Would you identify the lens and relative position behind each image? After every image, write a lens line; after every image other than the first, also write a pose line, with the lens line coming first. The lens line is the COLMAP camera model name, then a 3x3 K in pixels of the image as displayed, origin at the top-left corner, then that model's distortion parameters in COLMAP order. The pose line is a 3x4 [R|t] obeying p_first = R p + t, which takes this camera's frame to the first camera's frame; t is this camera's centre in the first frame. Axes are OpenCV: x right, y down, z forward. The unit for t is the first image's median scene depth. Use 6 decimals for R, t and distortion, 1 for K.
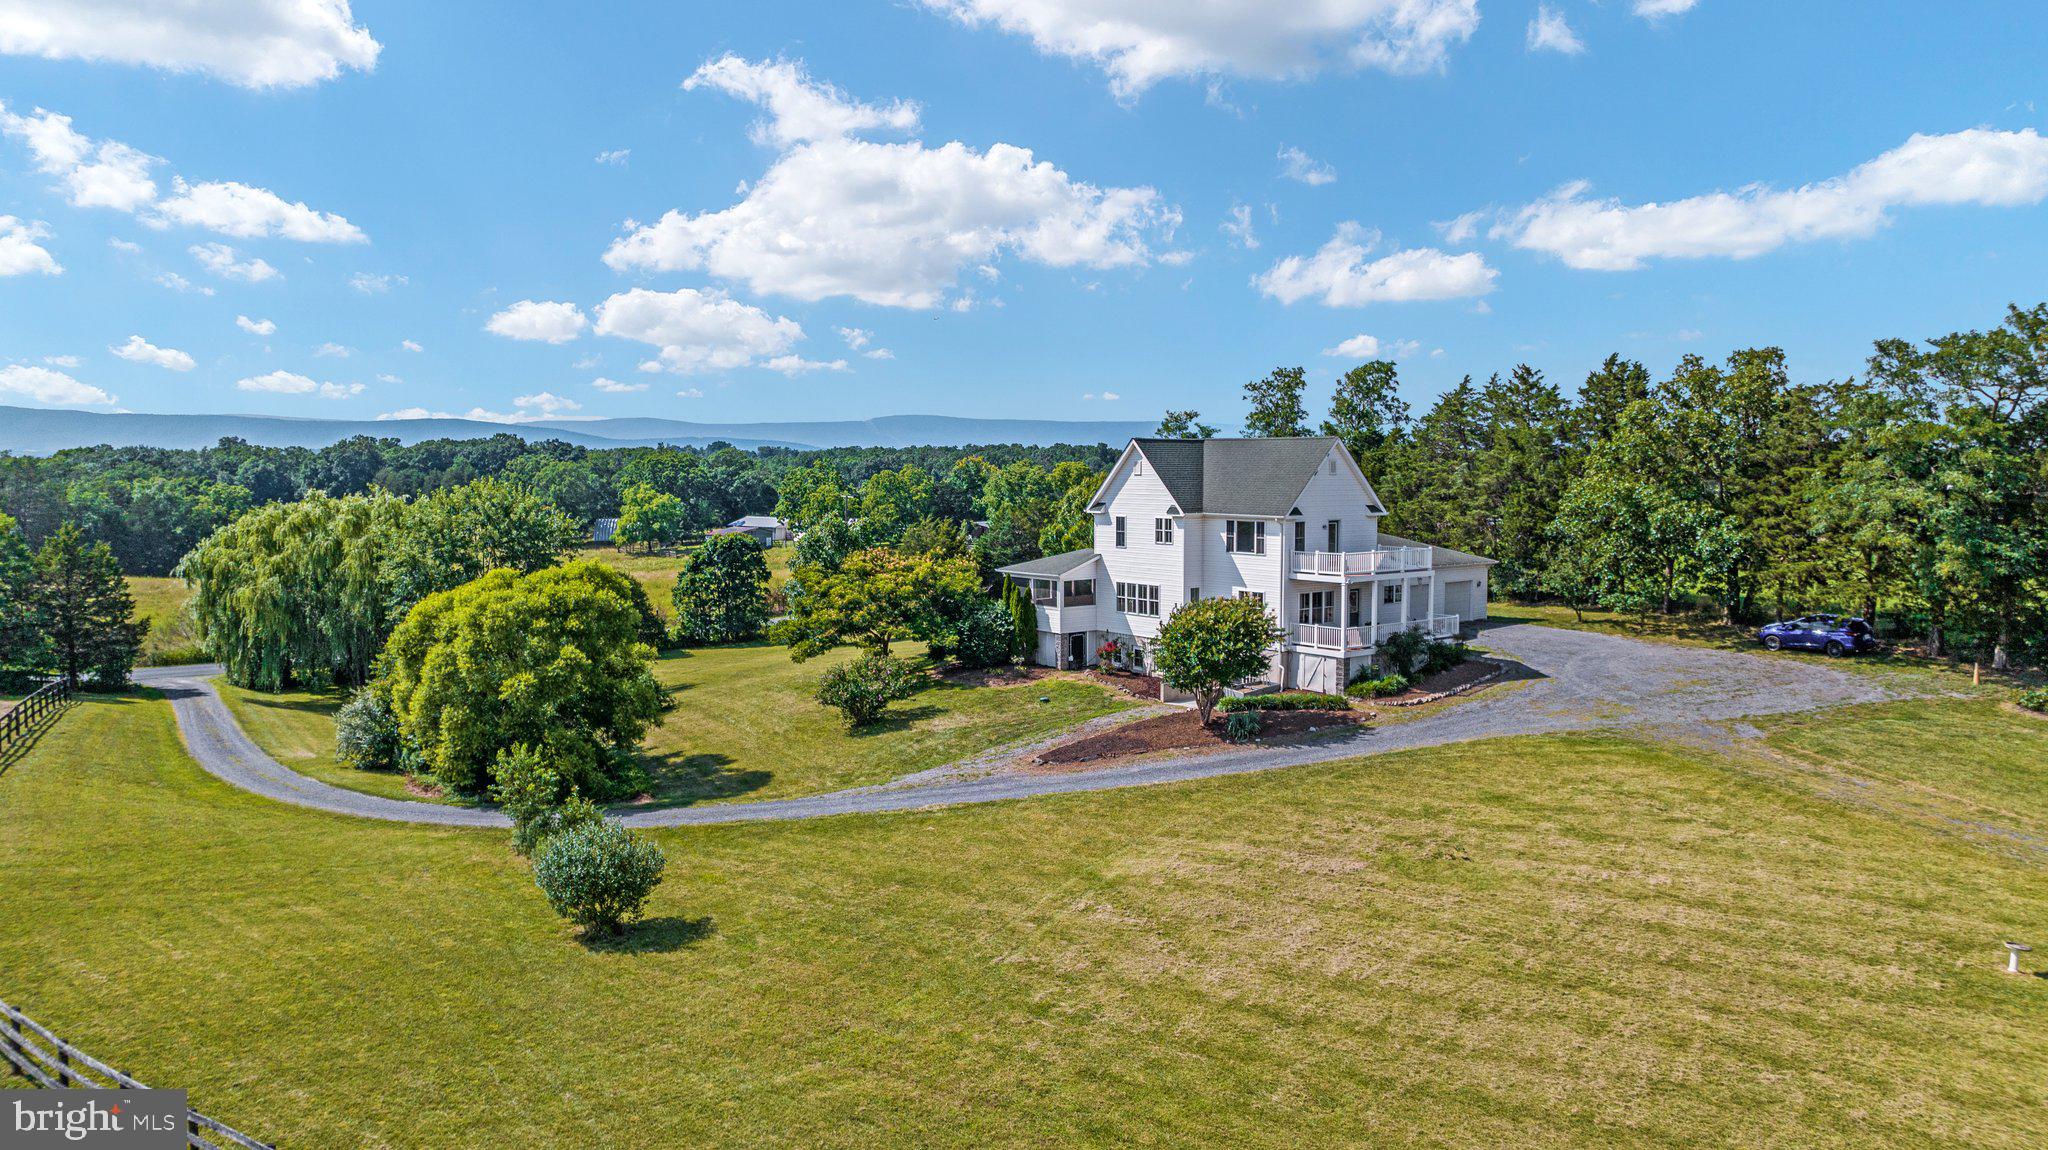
lens RADIAL K [[1461.7, 0, 1028.1], [0, 1461.7, 559.2], [0, 0, 1]] dist [-0.000230, 0.000536]
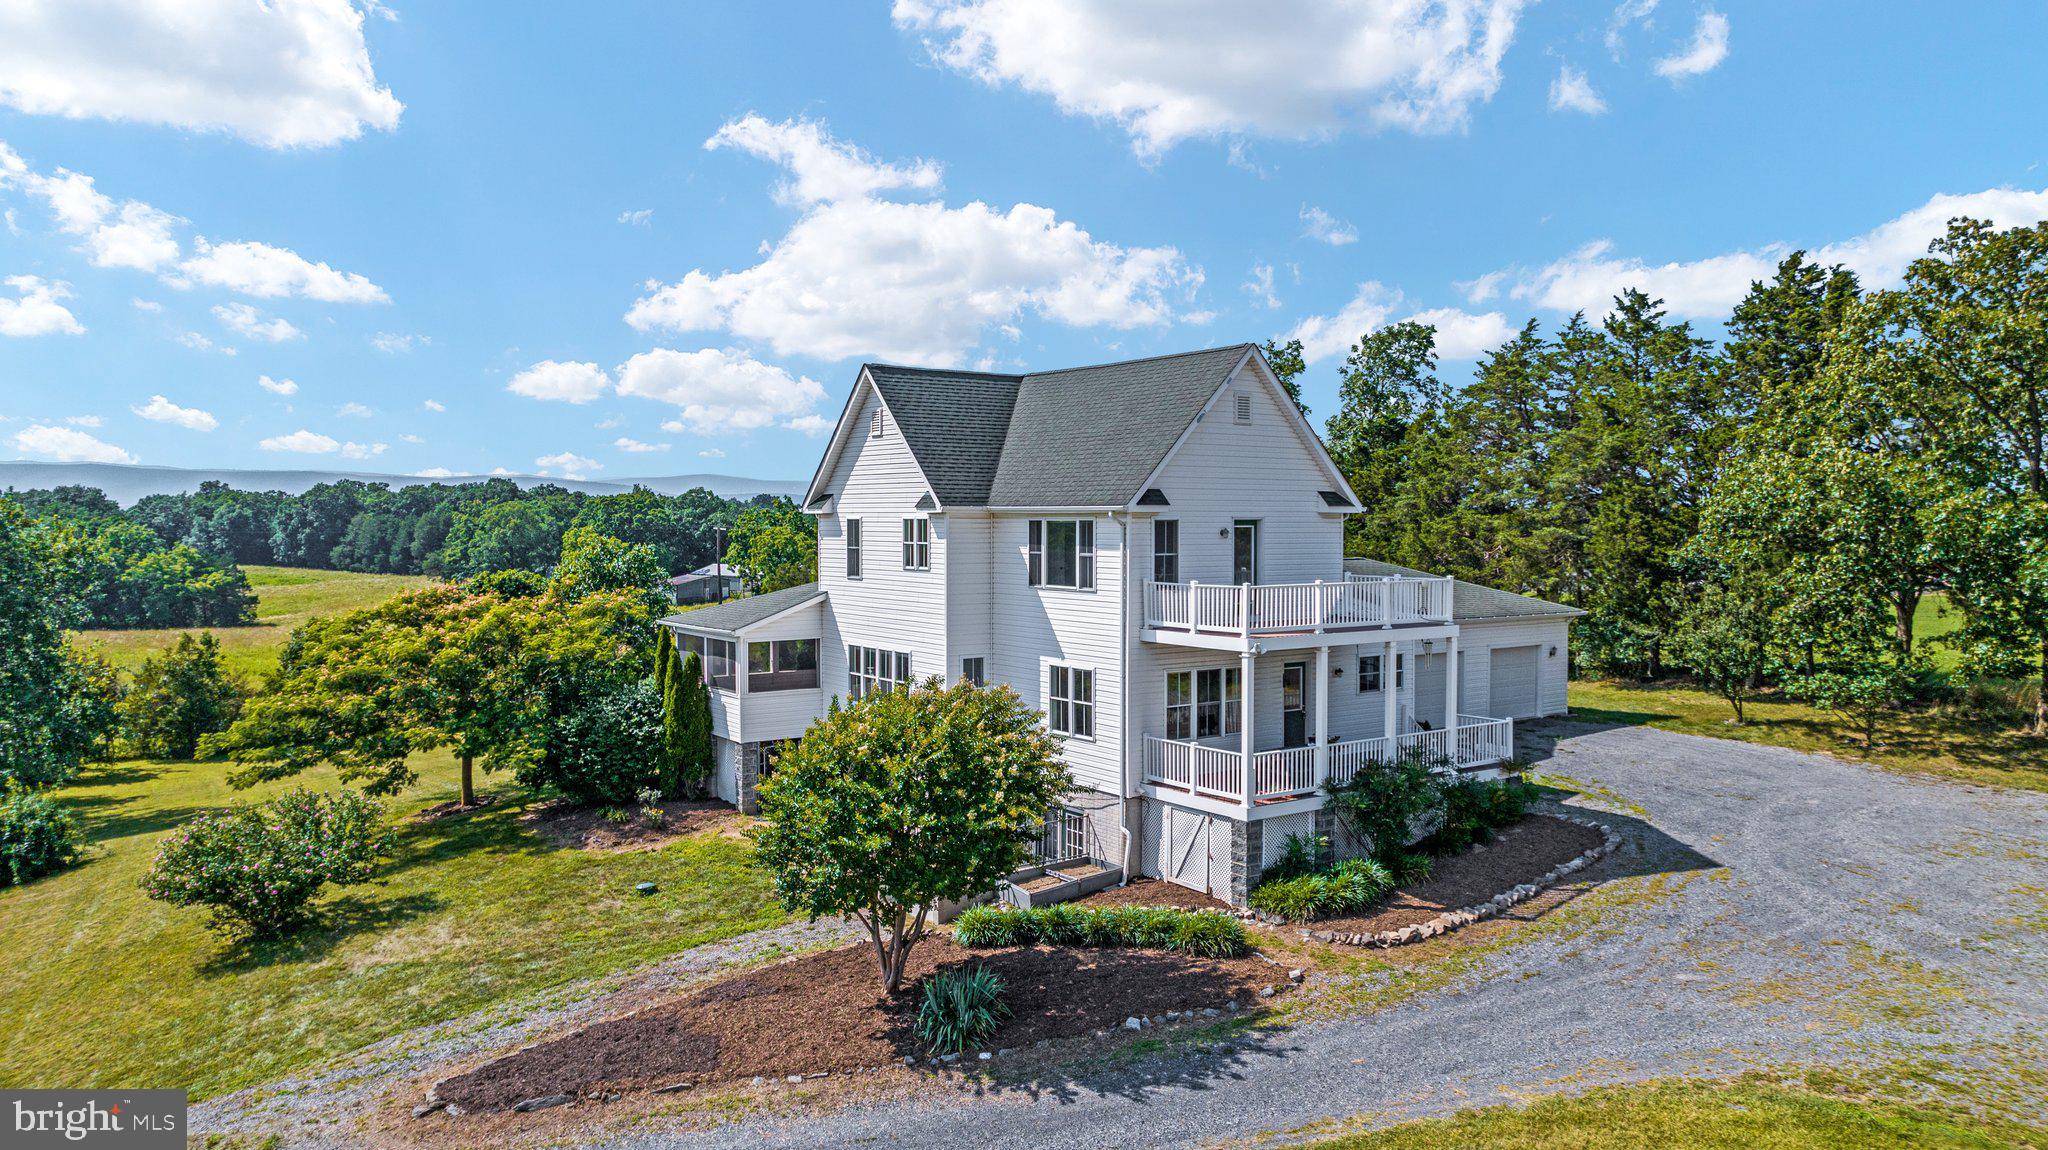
lens RADIAL K [[1461.7, 0, 1020.1], [0, 1461.7, 590.8], [0, 0, 1]] dist [-0.000230, 0.000536]
pose [[0.998905, 0.004605, -0.046552, 0.148164], [-0.005396, 0.999843, -0.016870, 0.004842], [0.046467, 0.017103, 0.998773, 0.489084]]
